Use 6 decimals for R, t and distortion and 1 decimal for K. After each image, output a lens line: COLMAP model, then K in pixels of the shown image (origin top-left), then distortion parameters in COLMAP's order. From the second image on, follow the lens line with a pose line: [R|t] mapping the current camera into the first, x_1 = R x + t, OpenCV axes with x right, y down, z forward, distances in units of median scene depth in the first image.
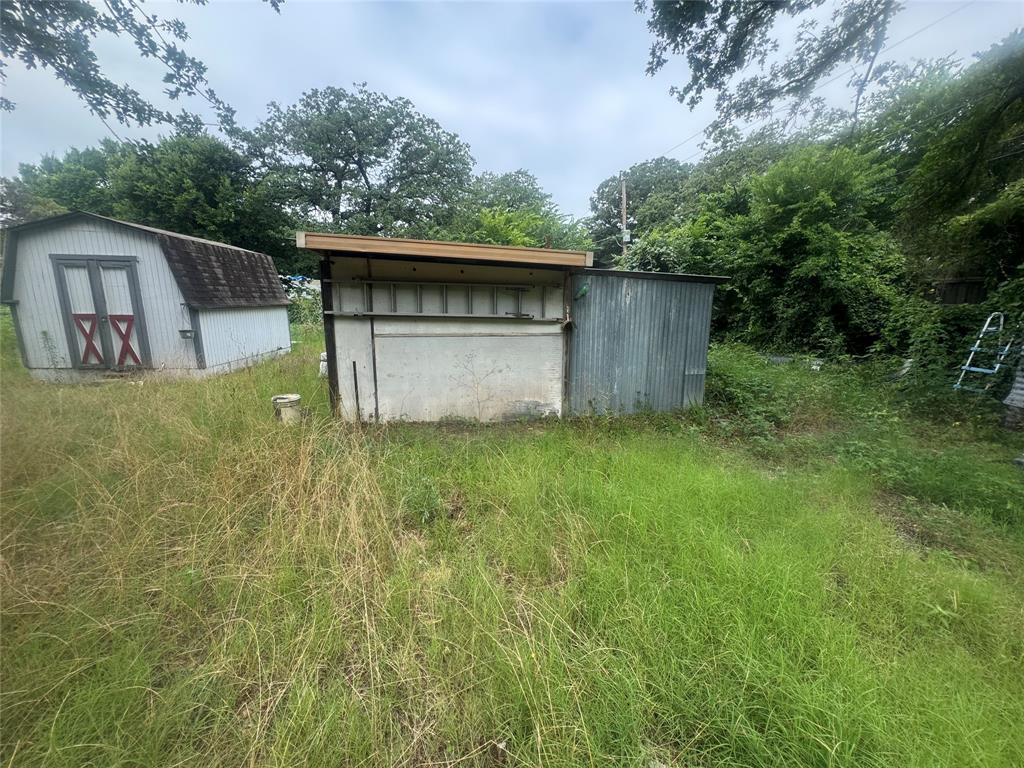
lens RADIAL K [[408.6, 0, 519.4], [0, 408.6, 390.5], [0, 0, 1]] dist [-0.002867, 0.000632]
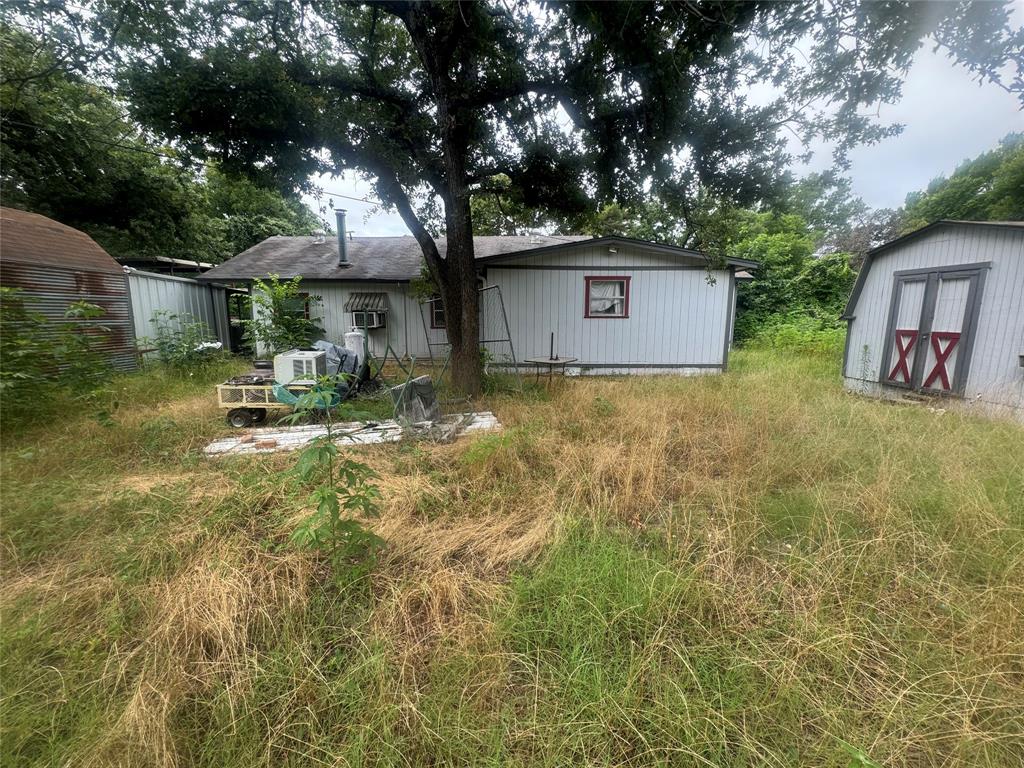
lens RADIAL K [[408.6, 0, 515.3], [0, 408.6, 382.0], [0, 0, 1]] dist [-0.002867, 0.000632]
pose [[-0.016252, 0.150881, -0.988418, -0.082961], [-0.194733, 0.969142, 0.151141, -0.034206], [0.980722, 0.194934, 0.013631, 0.103918]]
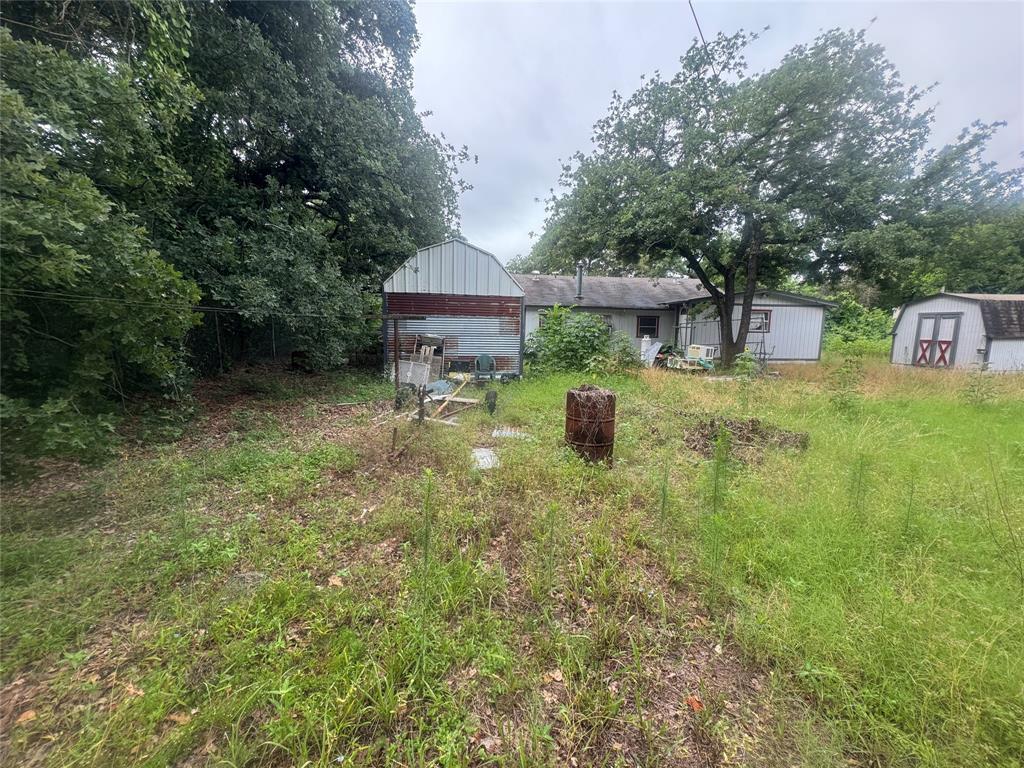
lens RADIAL K [[408.6, 0, 512.6], [0, 408.6, 385.4], [0, 0, 1]] dist [-0.002867, 0.000632]
pose [[0.080109, 0.128214, -0.988506, 0.884309], [-0.205300, 0.972553, 0.109507, 0.251783], [0.975415, 0.194168, 0.104233, -1.267166]]
